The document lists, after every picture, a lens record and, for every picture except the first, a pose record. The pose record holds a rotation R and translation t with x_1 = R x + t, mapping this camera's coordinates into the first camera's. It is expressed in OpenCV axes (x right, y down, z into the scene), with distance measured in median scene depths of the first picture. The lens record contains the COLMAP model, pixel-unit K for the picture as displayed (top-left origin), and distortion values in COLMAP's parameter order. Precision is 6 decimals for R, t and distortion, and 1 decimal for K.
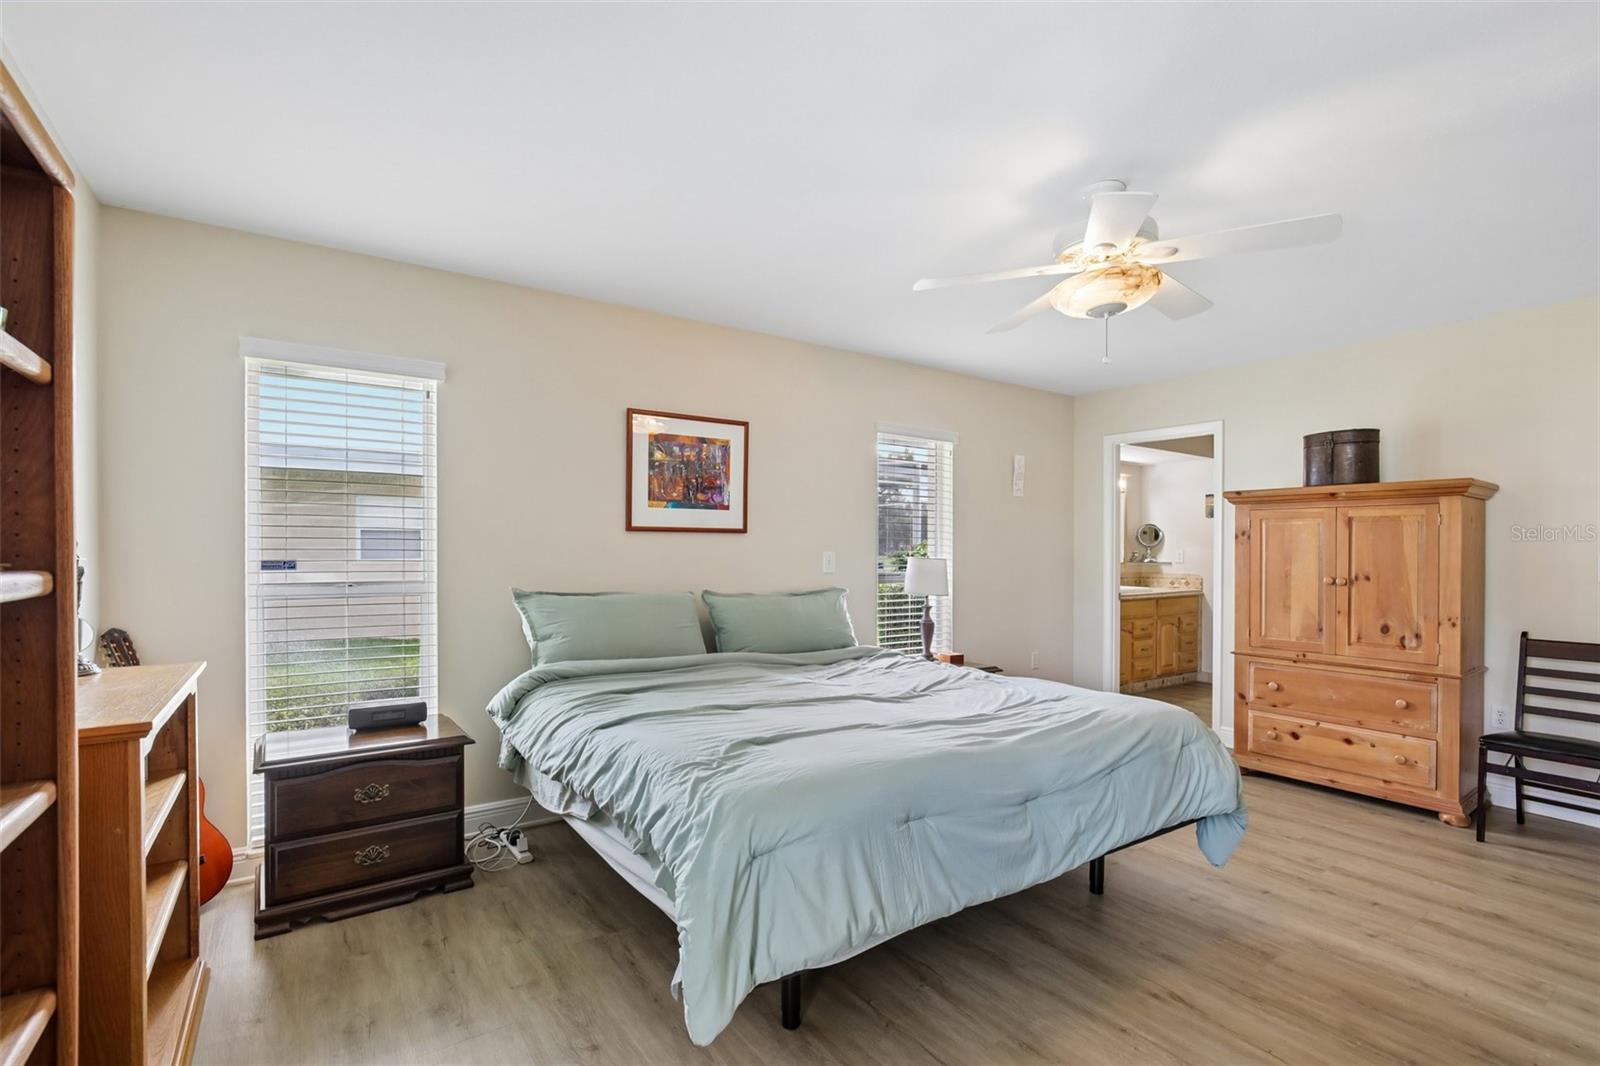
lens RADIAL K [[727.9, 0, 800.2], [0, 727.9, 548.3], [0, 0, 1]] dist [-0.013996, 0.005471]
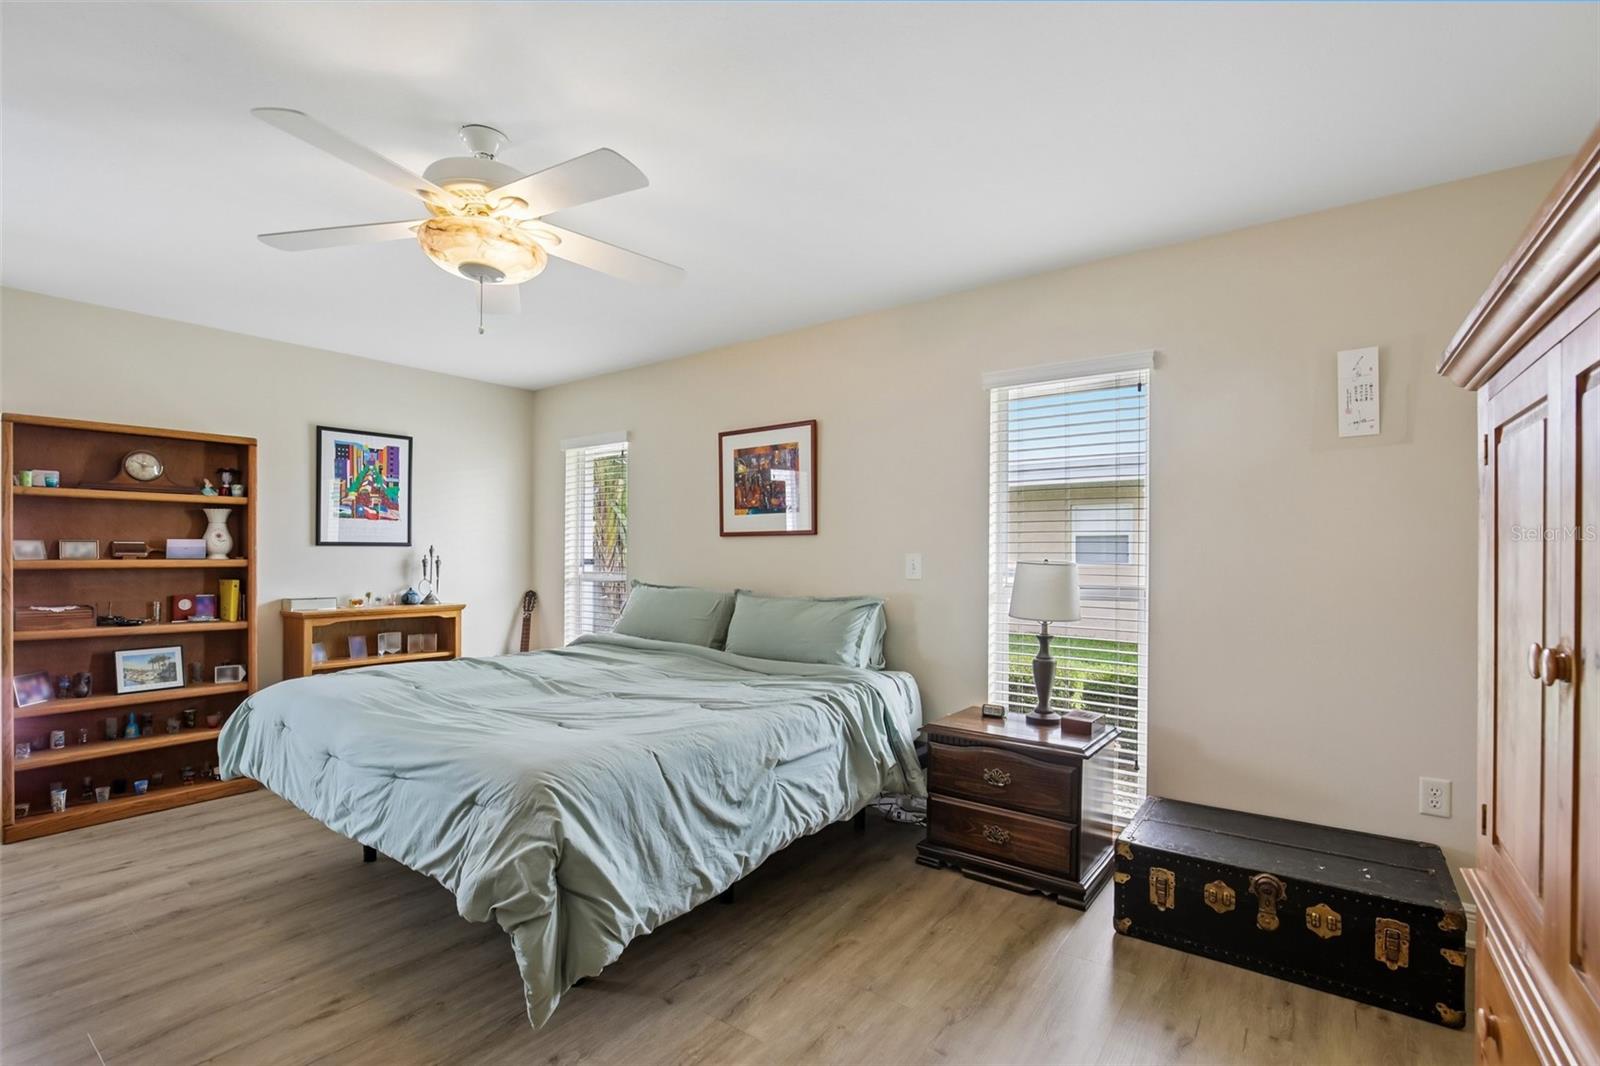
lens RADIAL K [[727.9, 0, 782.1], [0, 727.9, 557.1], [0, 0, 1]] dist [-0.013996, 0.005471]
pose [[0.314633, -0.001360, -0.949212, 0.884138], [0.003507, 0.999994, -0.000270, 0.009939], [0.949207, -0.003244, 0.314636, 0.694552]]
